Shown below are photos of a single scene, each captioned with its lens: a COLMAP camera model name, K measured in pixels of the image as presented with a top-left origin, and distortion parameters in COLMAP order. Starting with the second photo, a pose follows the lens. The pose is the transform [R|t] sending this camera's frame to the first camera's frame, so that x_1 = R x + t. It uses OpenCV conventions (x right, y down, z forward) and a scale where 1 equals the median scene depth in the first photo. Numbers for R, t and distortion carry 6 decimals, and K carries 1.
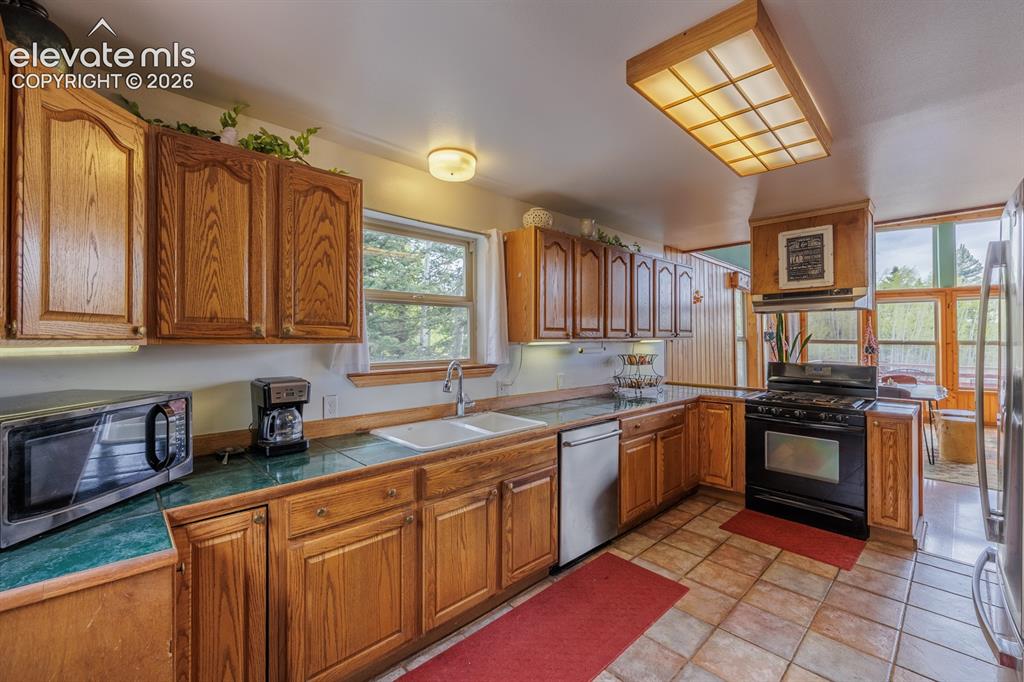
lens RADIAL K [[426.0, 0, 512.7], [0, 426.0, 337.6], [0, 0, 1]] dist [-0.002635, -0.000338]
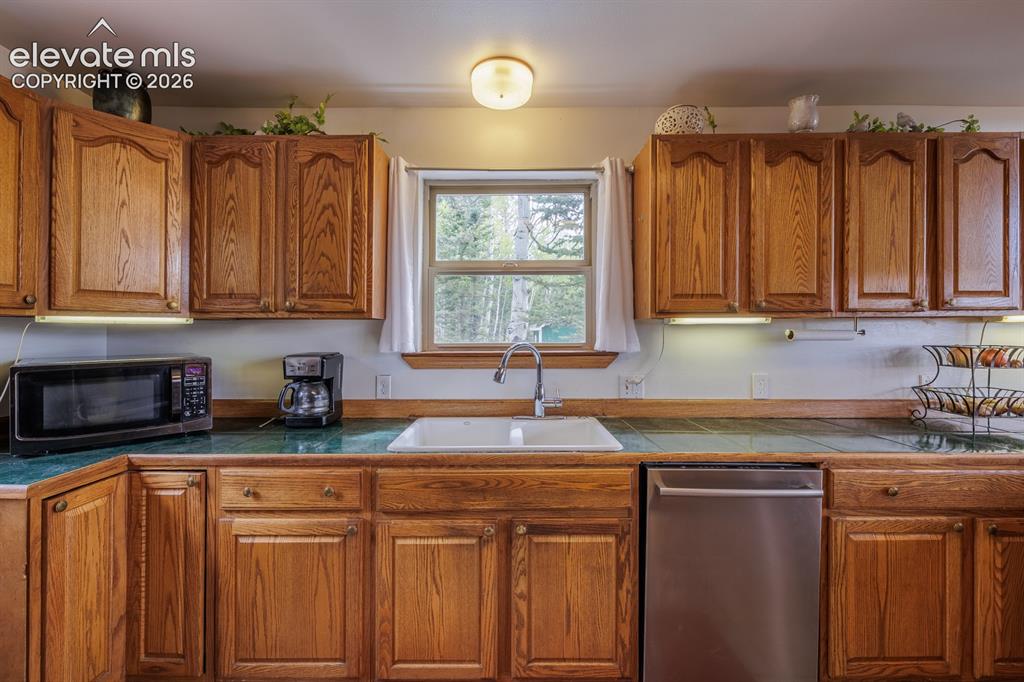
lens RADIAL K [[437.7, 0, 510.6], [0, 437.7, 330.9], [0, 0, 1]] dist [-0.002101, 0.000096]
pose [[0.723946, -0.000011, -0.689857, 0.525759], [0.002237, 0.999995, 0.002332, 0.042284], [0.689853, -0.003231, 0.723942, 0.572882]]
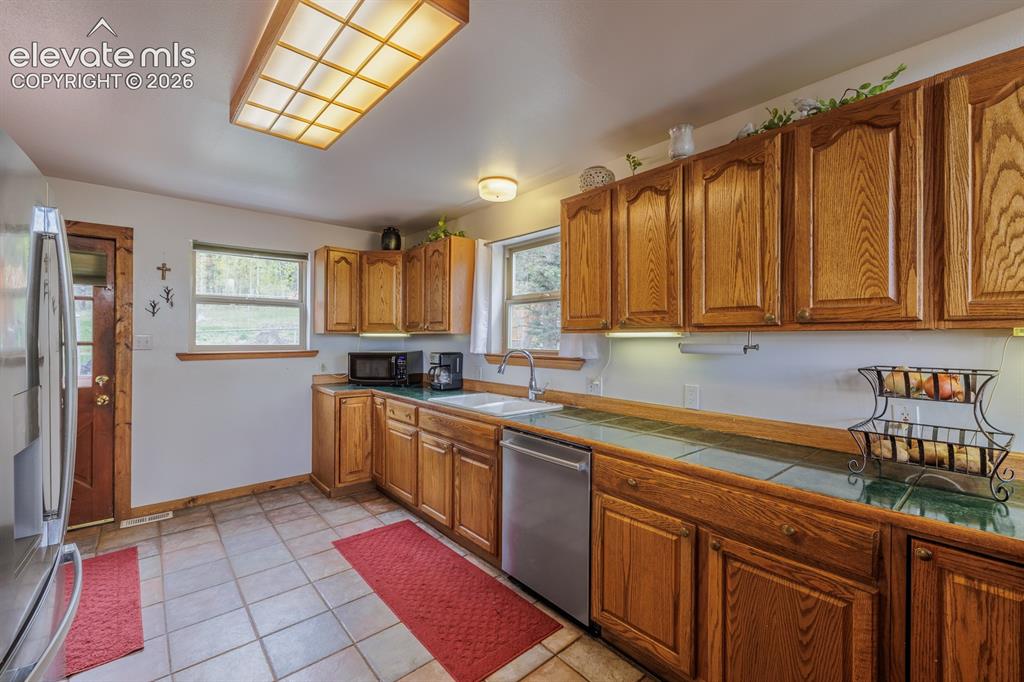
lens RADIAL K [[426.0, 0, 512.7], [0, 426.0, 337.6], [0, 0, 1]] dist [-0.002635, -0.000338]
pose [[-0.046049, 0.002409, -0.998936, 1.398072], [-0.000982, 0.999996, 0.002457, 0.026729], [0.998939, 0.001094, -0.046047, 1.413247]]
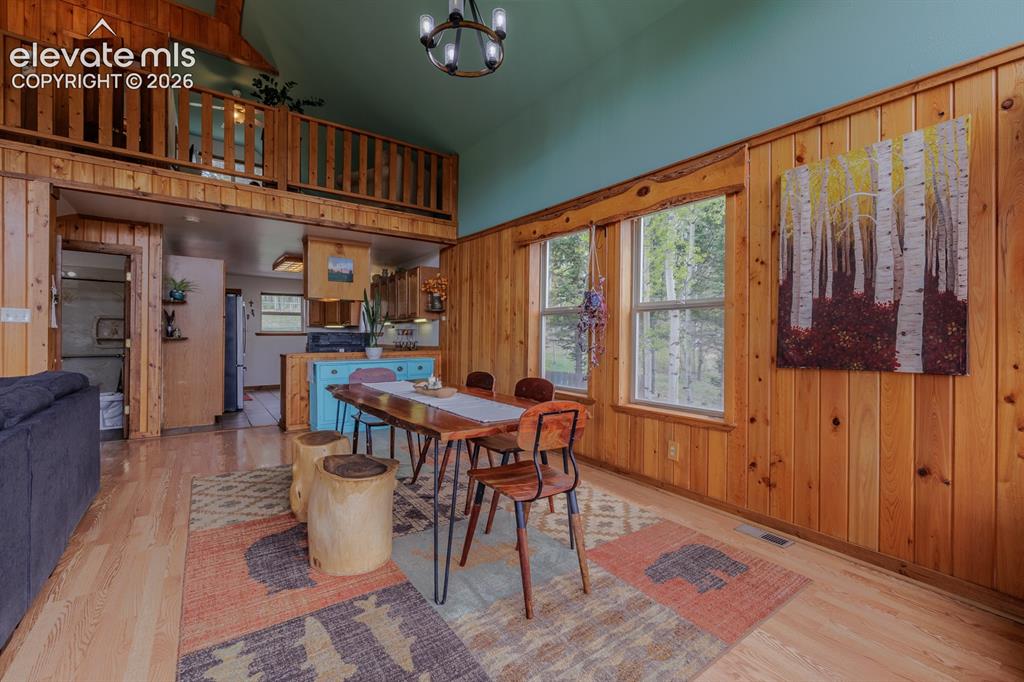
lens RADIAL K [[426.0, 0, 512.7], [0, 426.0, 337.6], [0, 0, 1]] dist [-0.002635, -0.000338]
pose [[-0.147437, 0.005980, -0.989053, 4.157829], [0.005866, 0.999969, 0.005171, 0.144520], [0.989054, -0.005040, -0.147467, 3.628971]]
